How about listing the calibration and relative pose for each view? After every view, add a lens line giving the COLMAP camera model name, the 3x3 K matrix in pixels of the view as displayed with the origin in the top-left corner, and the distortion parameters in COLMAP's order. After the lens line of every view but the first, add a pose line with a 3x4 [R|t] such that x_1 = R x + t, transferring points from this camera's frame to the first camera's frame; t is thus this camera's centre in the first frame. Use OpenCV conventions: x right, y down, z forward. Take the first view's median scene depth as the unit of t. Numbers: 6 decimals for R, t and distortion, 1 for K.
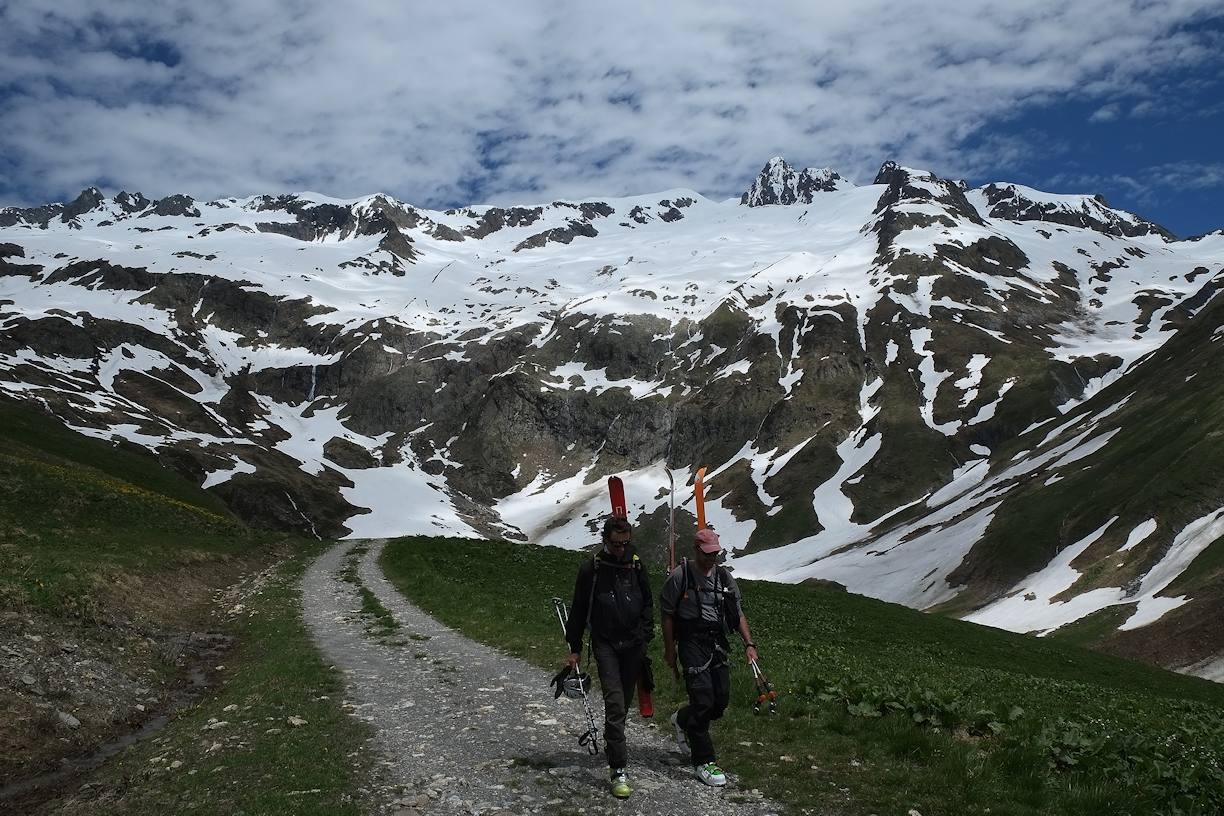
lens RADIAL K [[941.3, 0, 636.4], [0, 941.3, 410.3], [0, 0, 1]] dist [-0.065293, 0.067297]
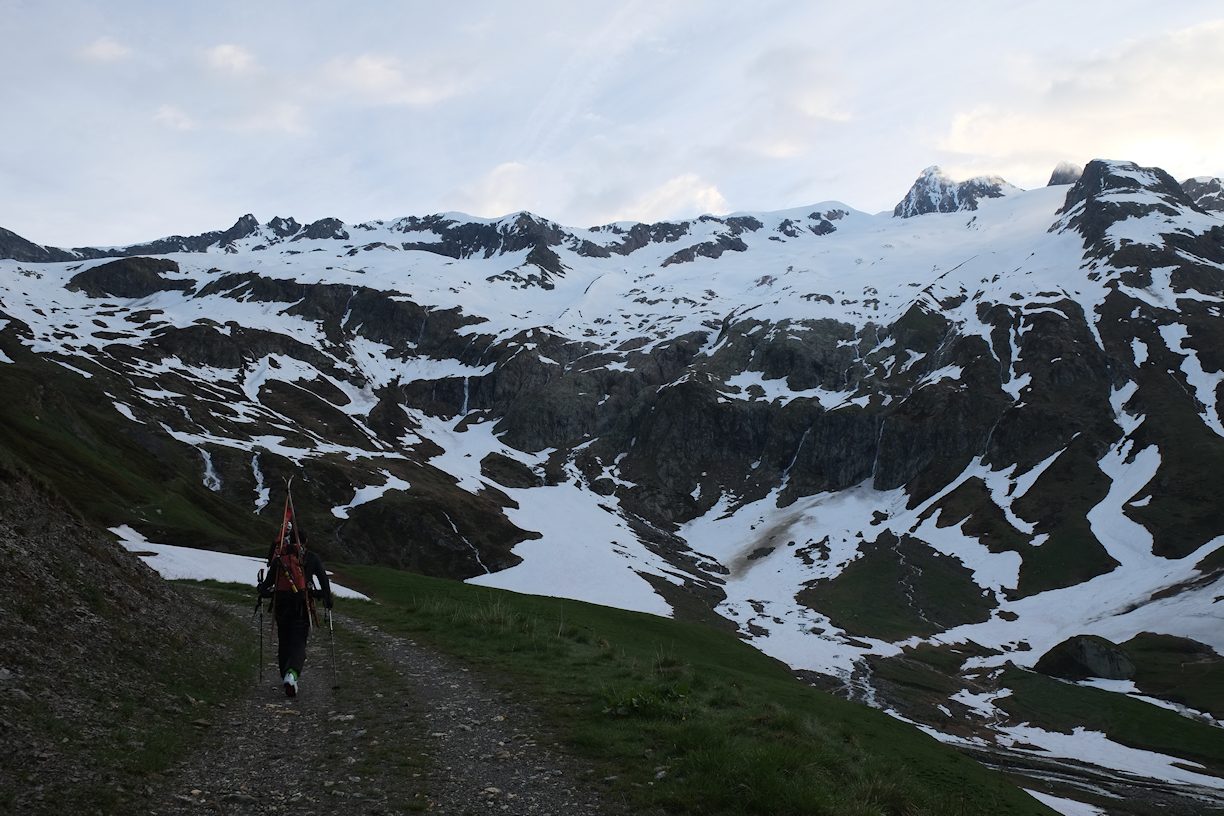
lens RADIAL K [[941.3, 0, 636.4], [0, 941.3, 410.3], [0, 0, 1]] dist [-0.065293, 0.067297]
pose [[0.990478, -0.005942, -0.137542, -0.055194], [0.001721, 0.999524, -0.030787, 0.014129], [0.137660, 0.030257, 0.990017, 0.115265]]
